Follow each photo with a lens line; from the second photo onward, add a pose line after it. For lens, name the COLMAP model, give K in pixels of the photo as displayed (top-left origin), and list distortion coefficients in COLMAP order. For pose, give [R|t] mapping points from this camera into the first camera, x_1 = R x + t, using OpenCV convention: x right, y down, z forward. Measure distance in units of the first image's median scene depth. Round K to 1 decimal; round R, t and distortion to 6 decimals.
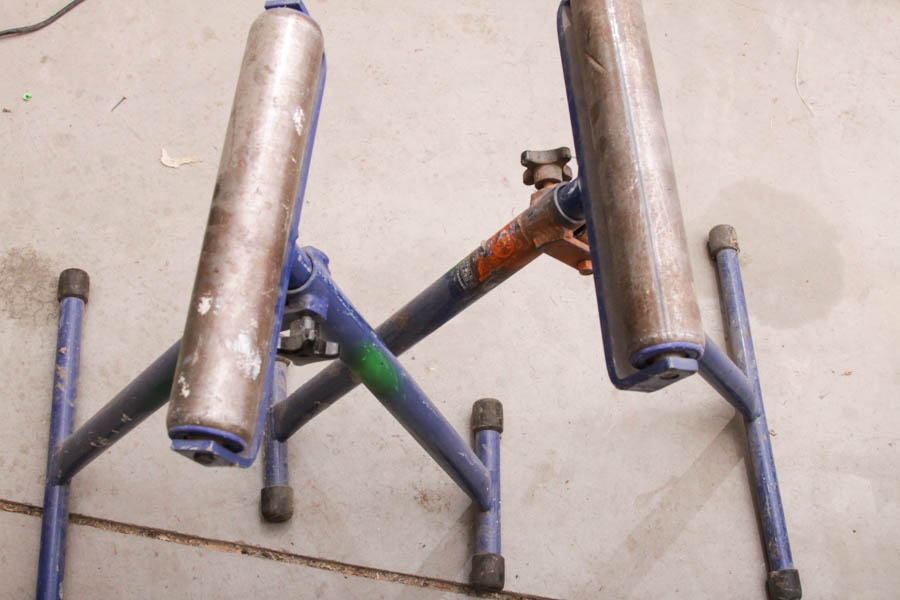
lens RADIAL K [[1131.2, 0, 450.0], [0, 1131.2, 300.0], [0, 0, 1]] dist [0.000063, -0.890149]
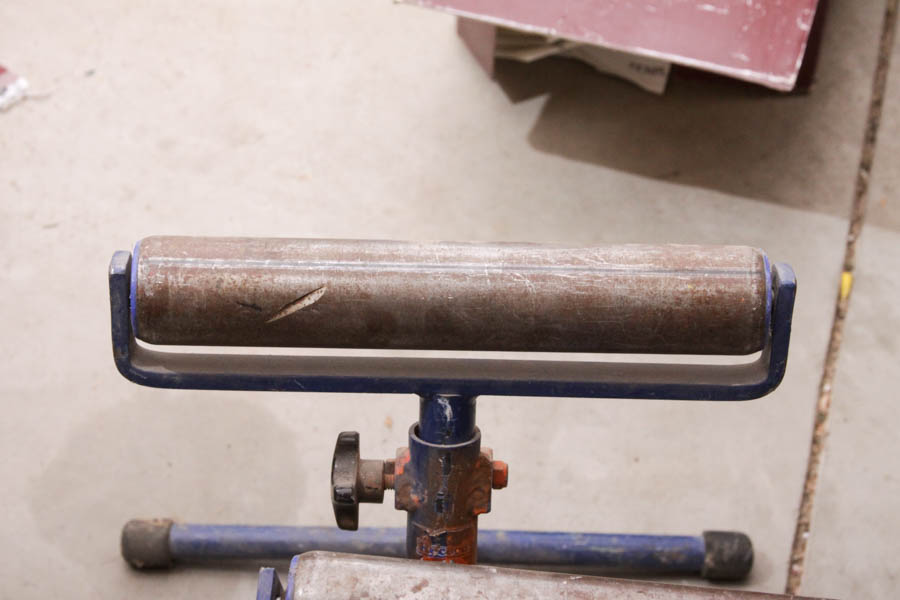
lens RADIAL K [[2180.5, 0, 450.0], [0, 2180.5, 300.0], [0, 0, 1]] dist [0.030503, 0.423124]
pose [[0.088989, -0.784748, 0.613393, -0.682016], [0.909508, 0.315078, 0.271149, -0.507323], [-0.406050, 0.533756, 0.741773, 0.026009]]
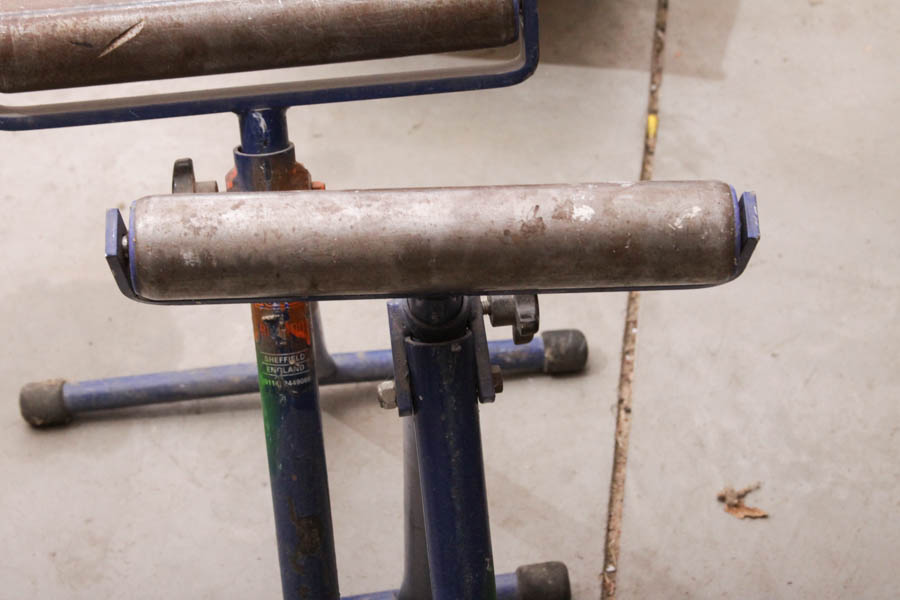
lens RADIAL K [[2180.5, 0, 450.0], [0, 2180.5, 300.0], [0, 0, 1]] dist [0.030503, 0.423124]
pose [[-0.032519, -0.763218, 0.645322, -1.056322], [0.929846, 0.213664, 0.299555, -0.442249], [-0.366508, 0.609791, 0.702728, -0.033374]]
